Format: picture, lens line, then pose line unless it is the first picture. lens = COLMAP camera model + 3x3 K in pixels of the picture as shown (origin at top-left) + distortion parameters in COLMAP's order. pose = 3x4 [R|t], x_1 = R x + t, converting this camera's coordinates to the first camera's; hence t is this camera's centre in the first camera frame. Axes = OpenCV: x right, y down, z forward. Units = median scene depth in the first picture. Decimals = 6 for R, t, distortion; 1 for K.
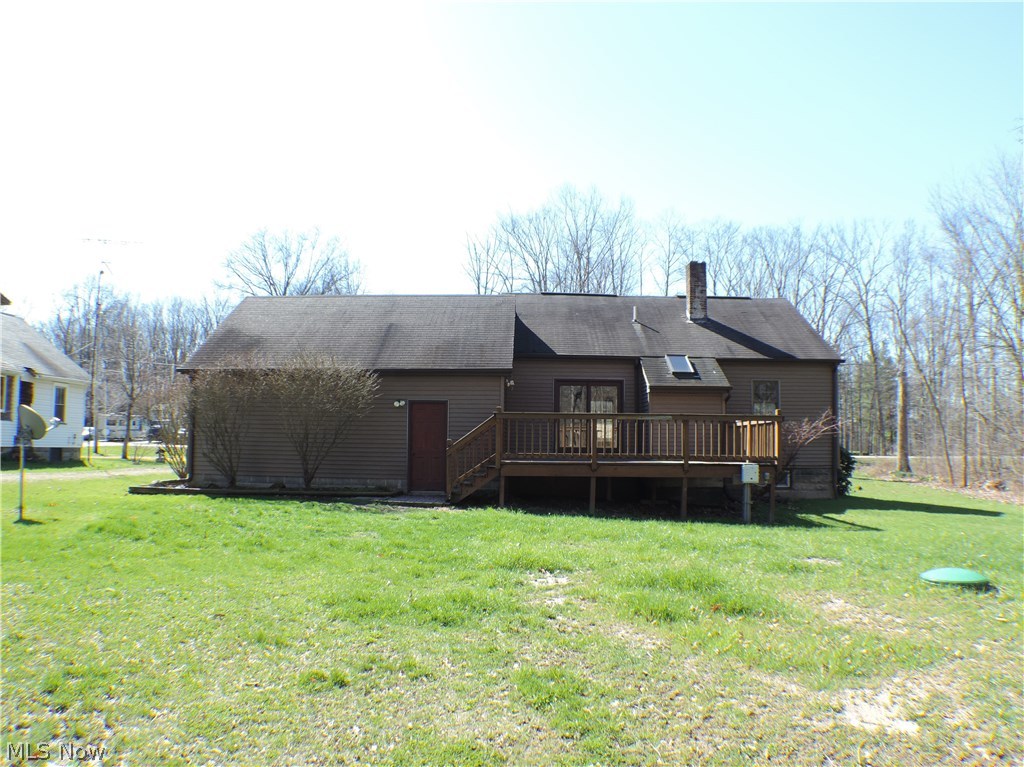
lens RADIAL K [[691.2, 0, 515.8], [0, 691.2, 385.1], [0, 0, 1]] dist [-0.179886, 0.031357]
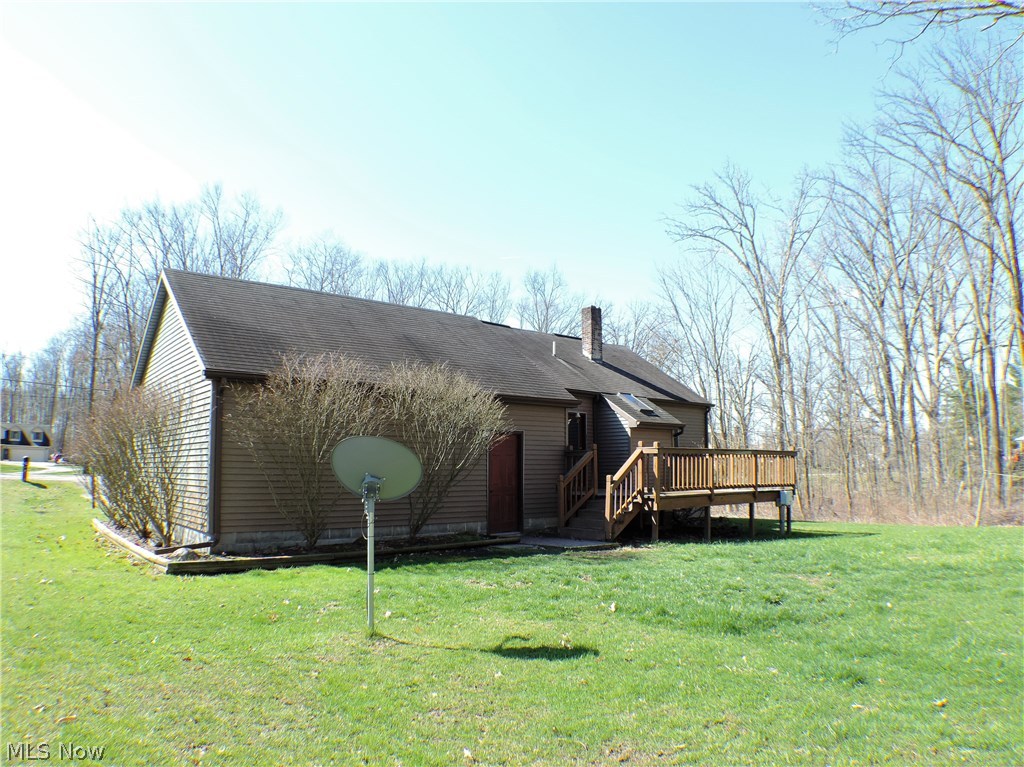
lens RADIAL K [[691.2, 0, 515.8], [0, 691.2, 385.1], [0, 0, 1]] dist [-0.179886, 0.031357]
pose [[0.765765, 0.067254, 0.639594, -0.588228], [-0.046085, 0.997699, -0.049732, 0.005751], [-0.641467, 0.008607, 0.767102, 0.259200]]
